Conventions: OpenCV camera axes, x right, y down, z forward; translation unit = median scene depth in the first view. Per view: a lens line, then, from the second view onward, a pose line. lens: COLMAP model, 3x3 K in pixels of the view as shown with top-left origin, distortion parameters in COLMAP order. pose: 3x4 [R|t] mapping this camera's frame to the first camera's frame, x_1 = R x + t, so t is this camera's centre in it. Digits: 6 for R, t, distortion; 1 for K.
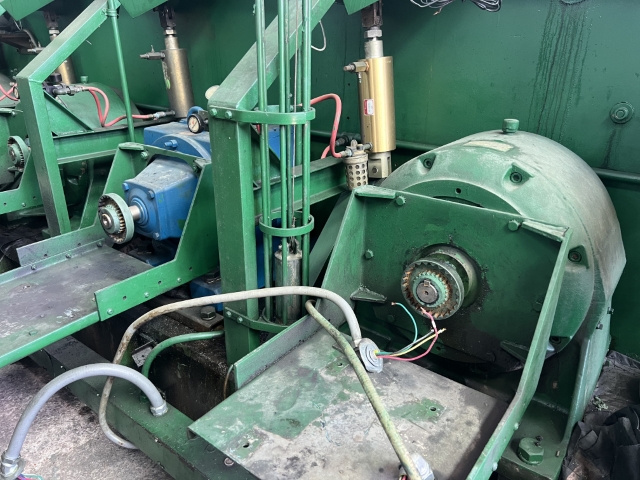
lens RADIAL K [[486.5, 0, 321.3], [0, 486.5, 244.0], [0, 0, 1]] dist [0.054039, -0.058329]
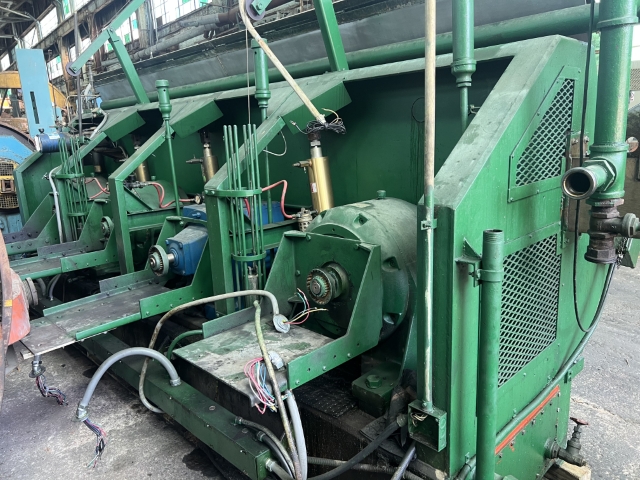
lens RADIAL K [[486.5, 0, 321.3], [0, 486.5, 244.0], [0, 0, 1]] dist [0.054039, -0.058329]
pose [[0.989538, -0.019691, -0.142924, 0.320746], [-0.005805, 0.984405, -0.175820, 0.164579], [0.144157, 0.174811, 0.973992, -0.462478]]
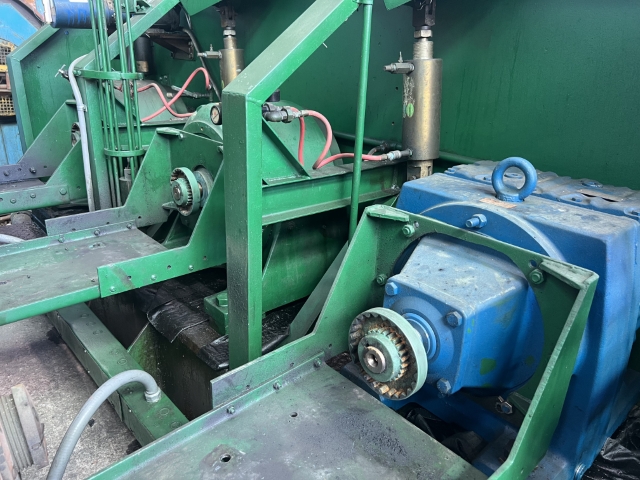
lens RADIAL K [[486.5, 0, 321.3], [0, 486.5, 244.0], [0, 0, 1]] dist [0.054039, -0.058329]
pose [[0.984254, 0.096262, -0.148252, -0.411730], [-0.100418, 0.994728, -0.020786, -0.153356], [0.145469, 0.035346, 0.988731, 0.425433]]
